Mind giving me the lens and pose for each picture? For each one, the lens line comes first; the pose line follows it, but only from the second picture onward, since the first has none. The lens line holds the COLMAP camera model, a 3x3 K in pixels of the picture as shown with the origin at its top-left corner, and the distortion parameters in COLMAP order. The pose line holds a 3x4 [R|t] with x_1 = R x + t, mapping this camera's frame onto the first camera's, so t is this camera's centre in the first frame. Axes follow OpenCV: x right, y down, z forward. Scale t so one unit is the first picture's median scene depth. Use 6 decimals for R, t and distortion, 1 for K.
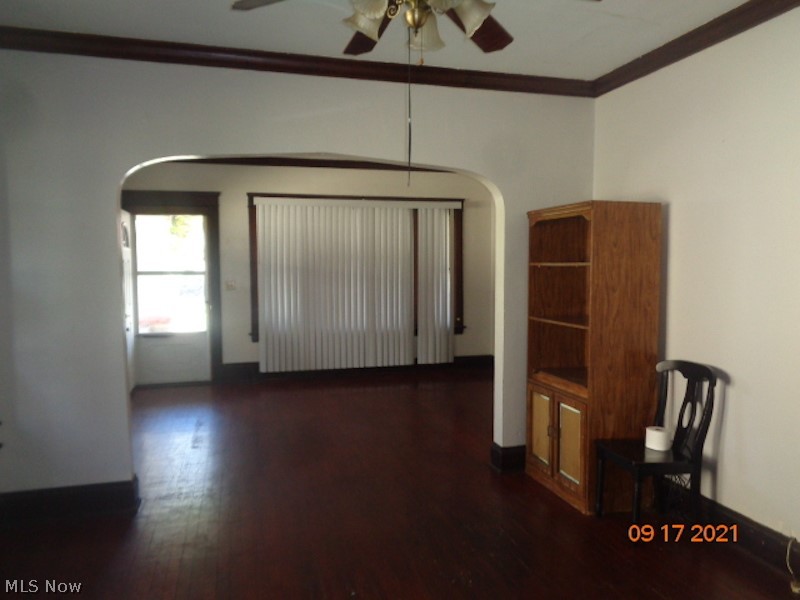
lens RADIAL K [[603.5, 0, 400.0], [0, 603.5, 300.0], [0, 0, 1]] dist [0.006879, 0.003507]
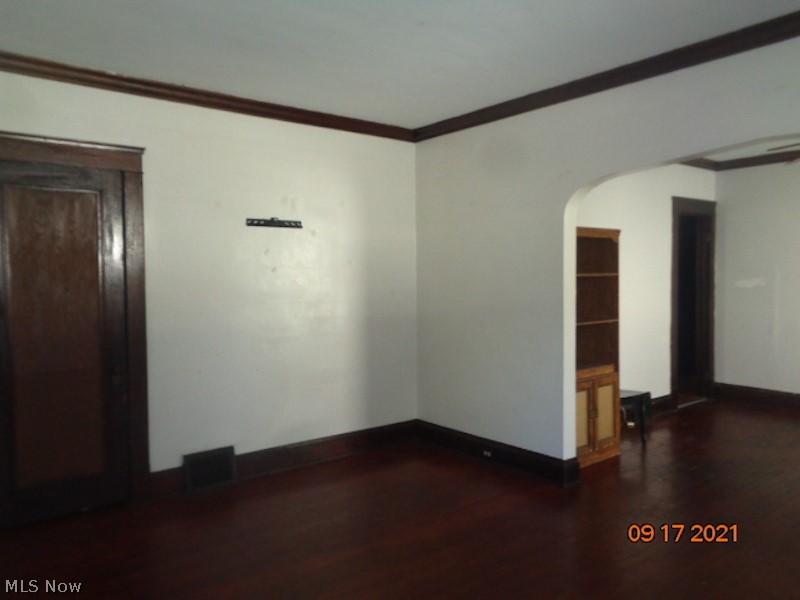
lens RADIAL K [[603.5, 0, 400.0], [0, 603.5, 300.0], [0, 0, 1]] dist [0.006879, 0.003507]
pose [[-0.383941, -0.036660, 0.922630, -0.719139], [0.064305, 0.995724, 0.066324, -0.114591], [-0.921116, 0.084794, -0.379942, 1.833737]]
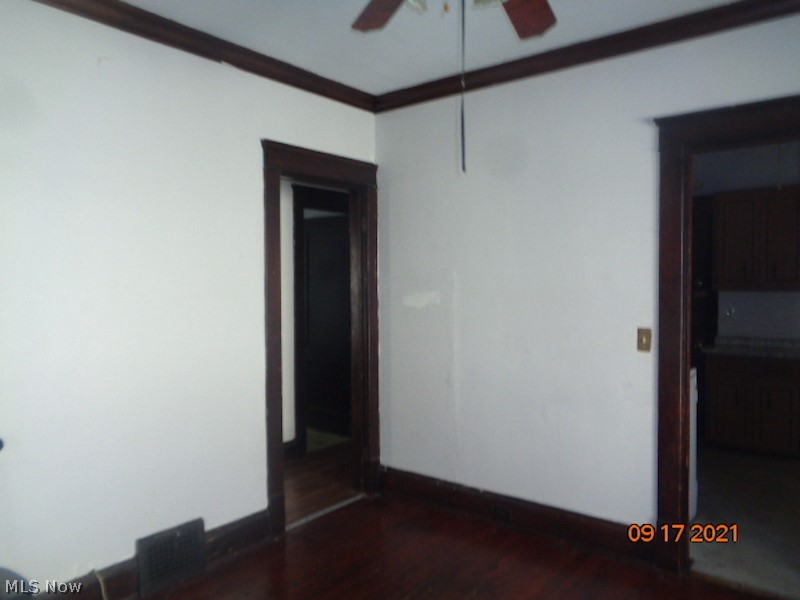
lens RADIAL K [[603.5, 0, 400.0], [0, 603.5, 300.0], [0, 0, 1]] dist [0.006879, 0.003507]
pose [[-0.586685, -0.019148, 0.809589, -0.302273], [0.054410, 0.996529, 0.062999, -0.048628], [-0.807985, 0.081010, -0.583607, 0.855740]]
